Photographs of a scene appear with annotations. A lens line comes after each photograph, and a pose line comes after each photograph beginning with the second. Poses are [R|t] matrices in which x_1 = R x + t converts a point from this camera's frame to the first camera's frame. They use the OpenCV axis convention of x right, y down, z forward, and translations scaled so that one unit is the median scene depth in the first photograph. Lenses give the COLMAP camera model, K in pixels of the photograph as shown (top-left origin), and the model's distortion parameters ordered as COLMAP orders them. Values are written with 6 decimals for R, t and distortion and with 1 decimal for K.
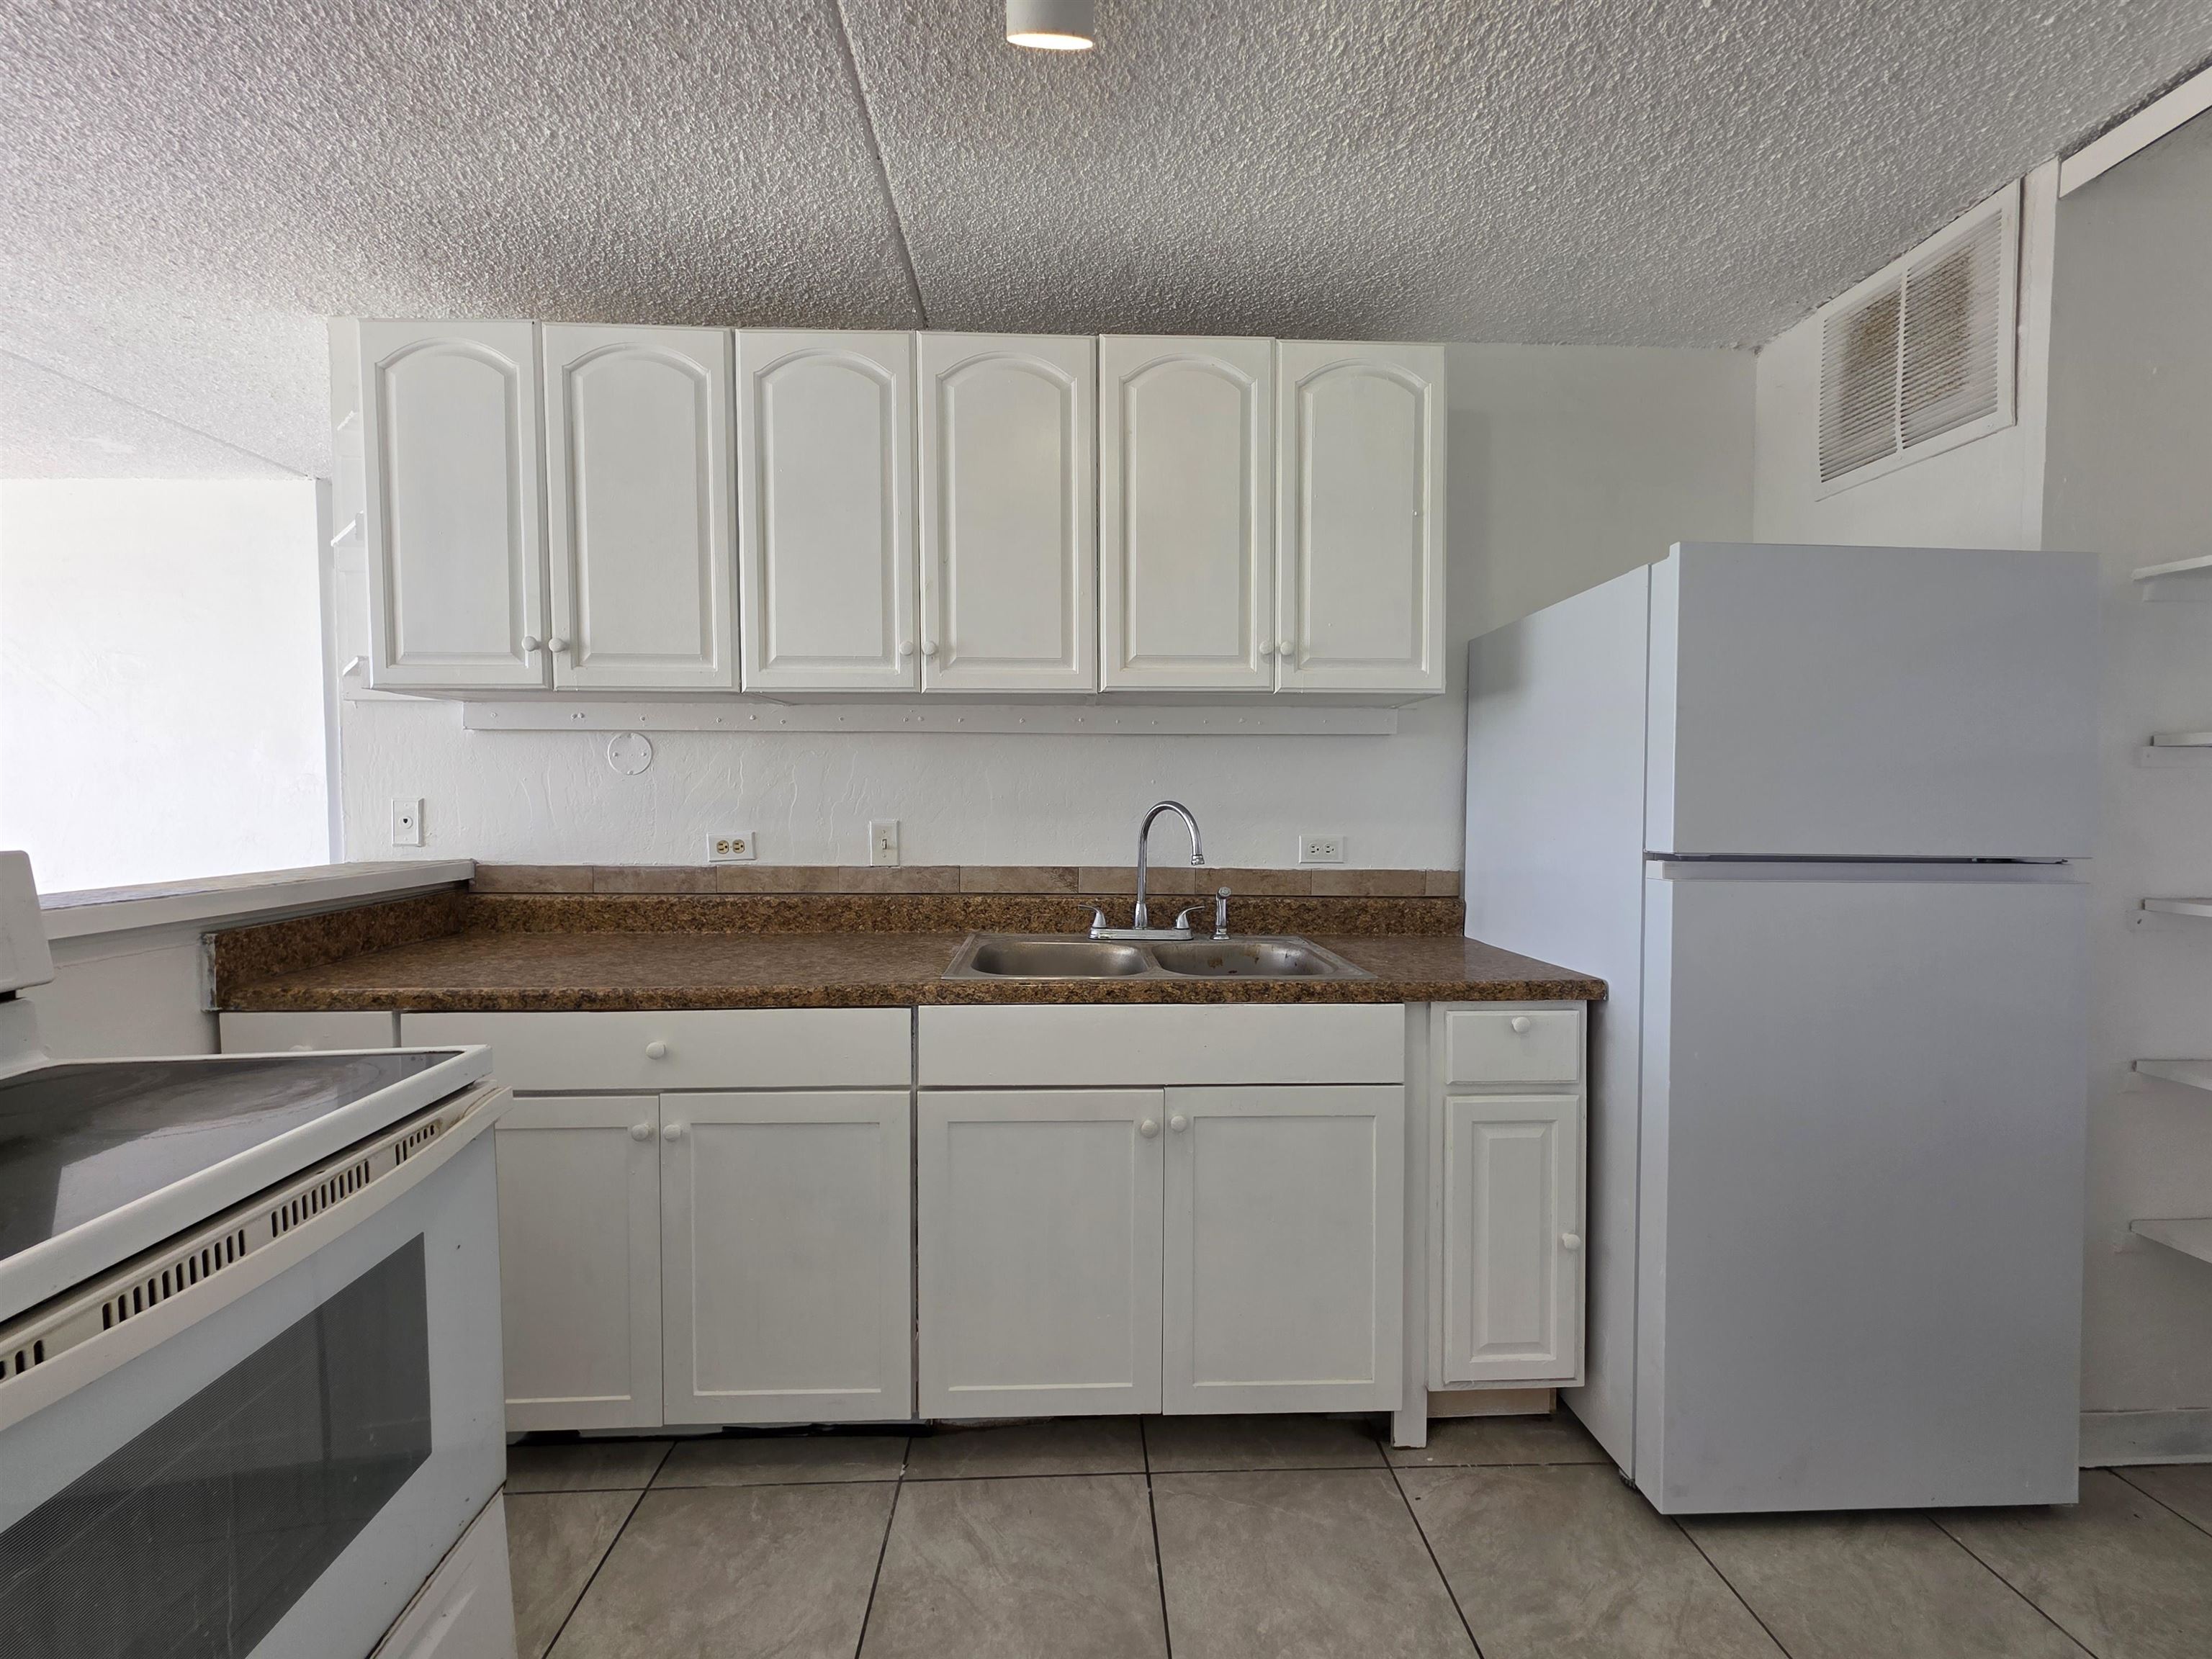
lens RADIAL K [[885.9, 0, 1106.3], [0, 885.9, 823.2], [0, 0, 1]] dist [0.001166, -0.000043]
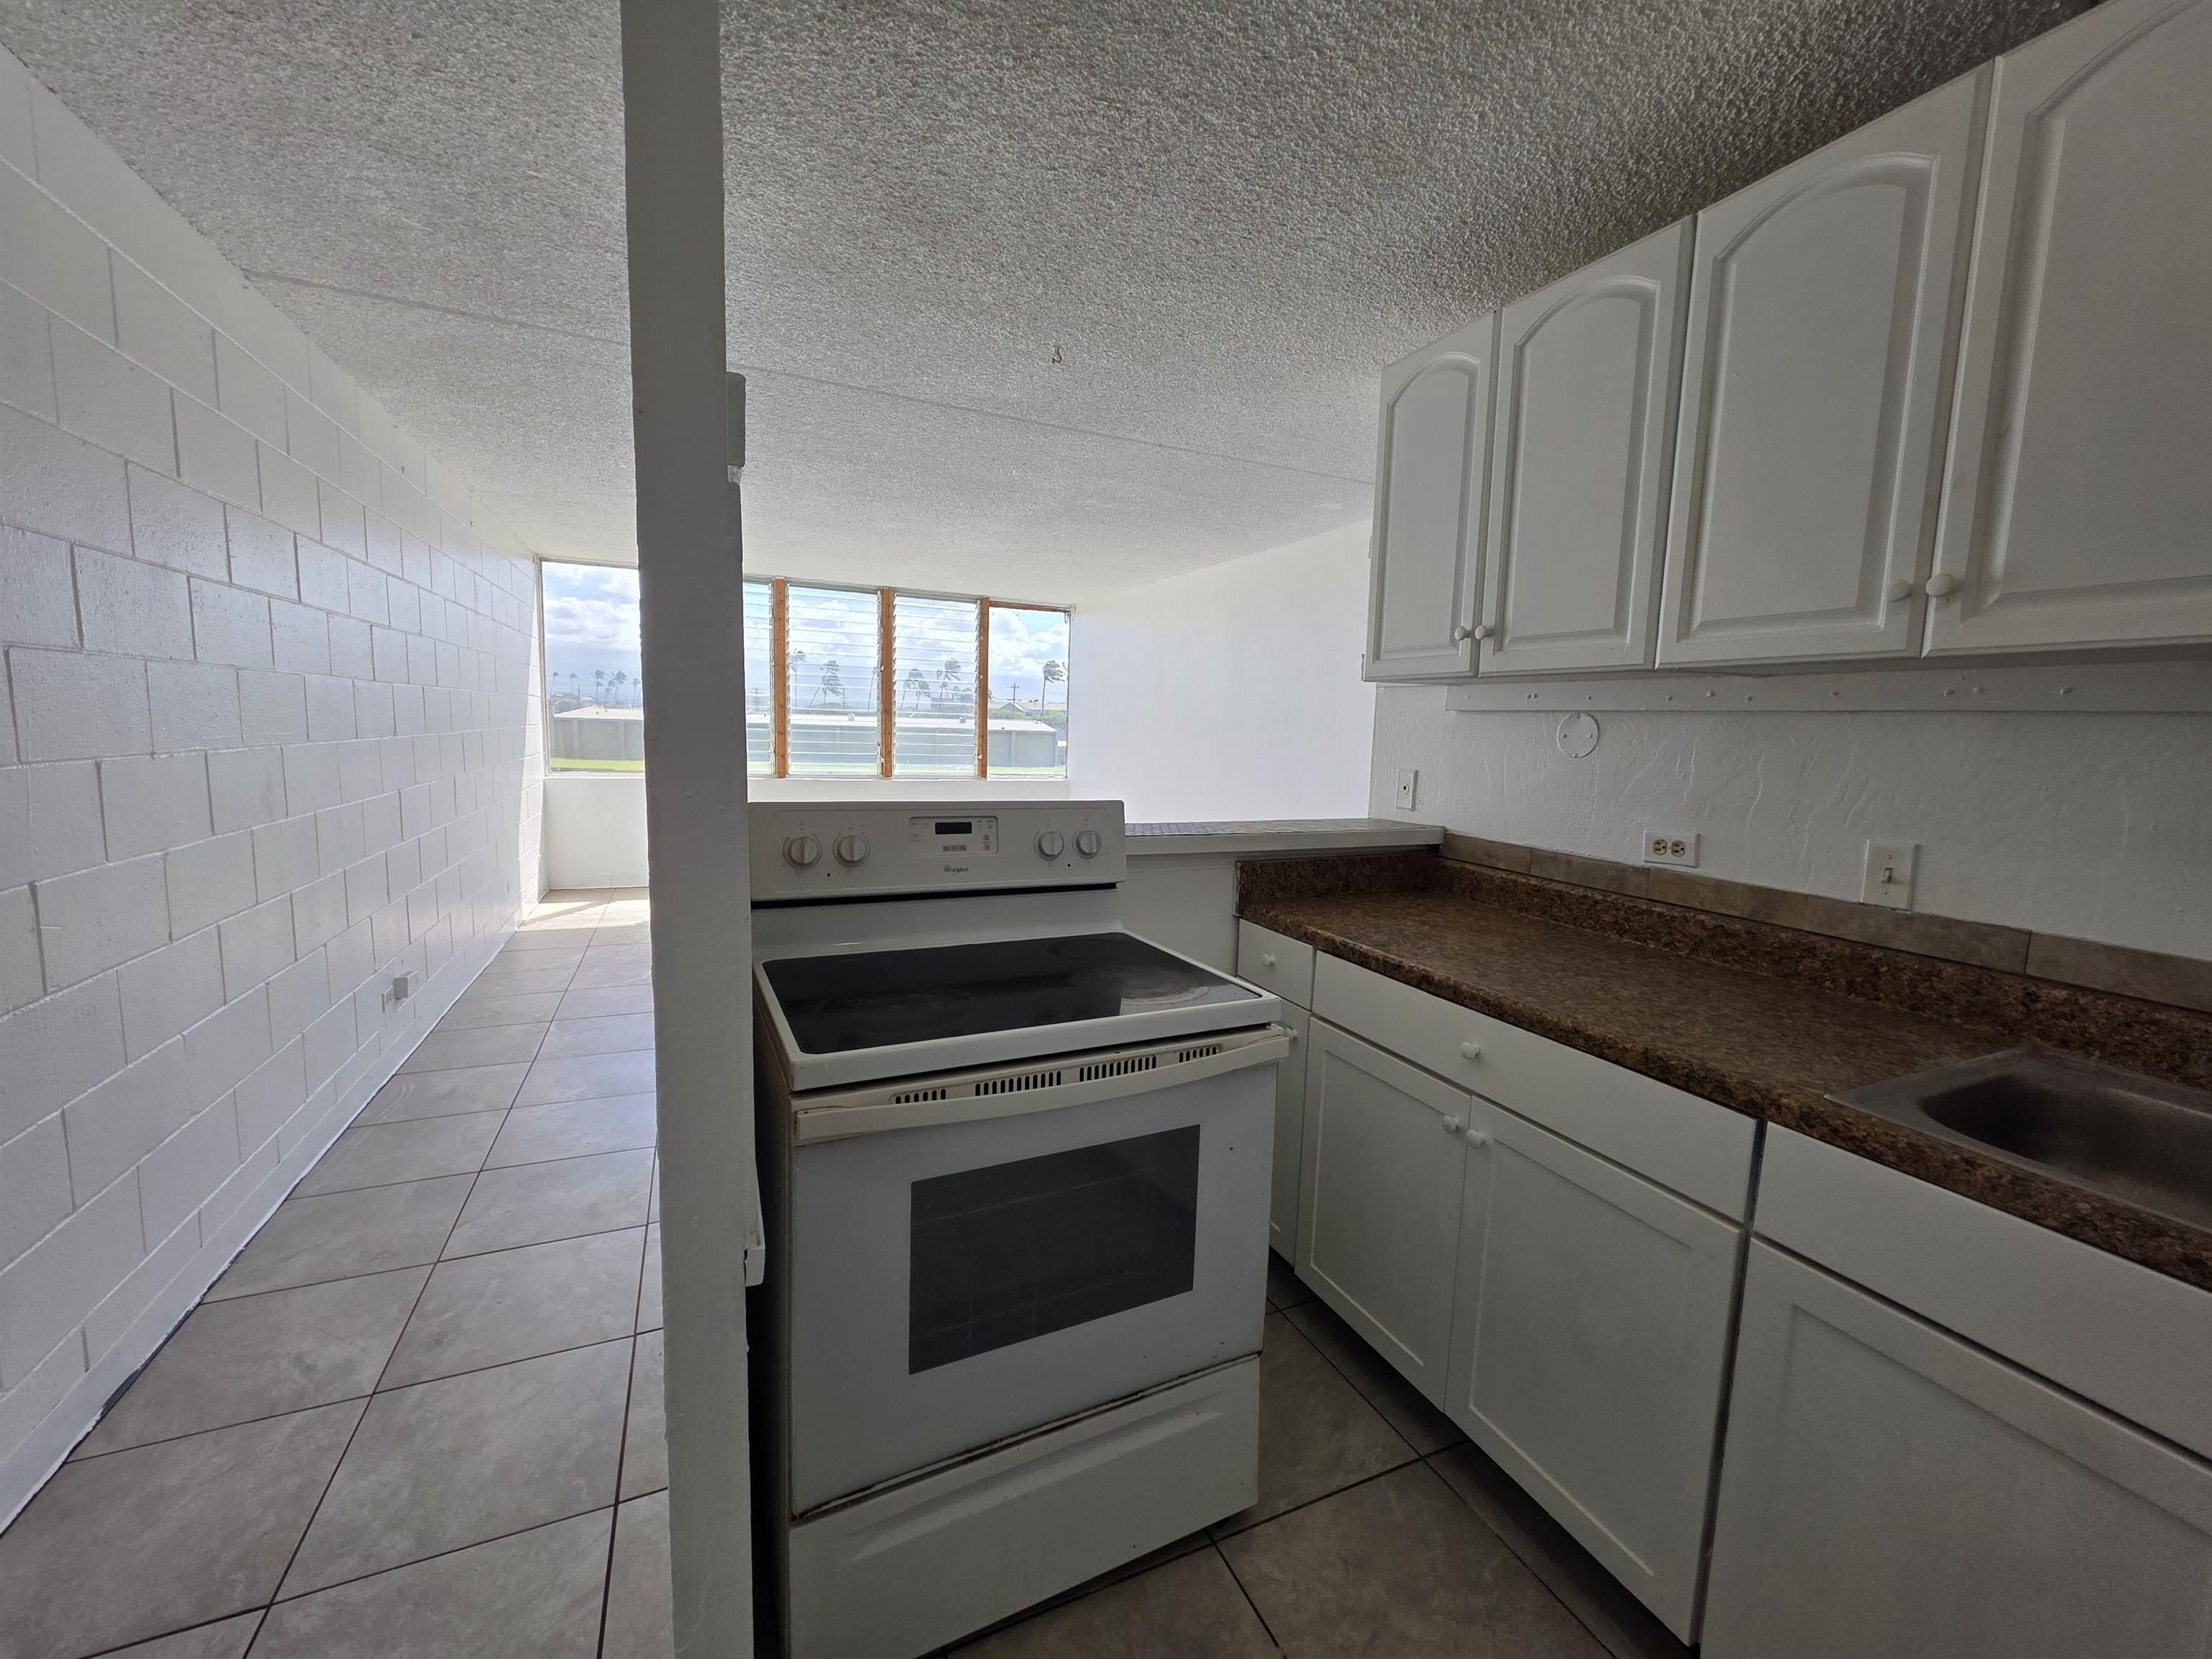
lens RADIAL K [[885.9, 0, 1106.3], [0, 885.9, 823.2], [0, 0, 1]] dist [0.001166, -0.000043]
pose [[0.369112, 0.114265, -0.922334, 0.185076], [-0.064031, 0.993182, 0.097418, -0.053229], [0.927176, 0.023099, 0.373912, 0.218544]]
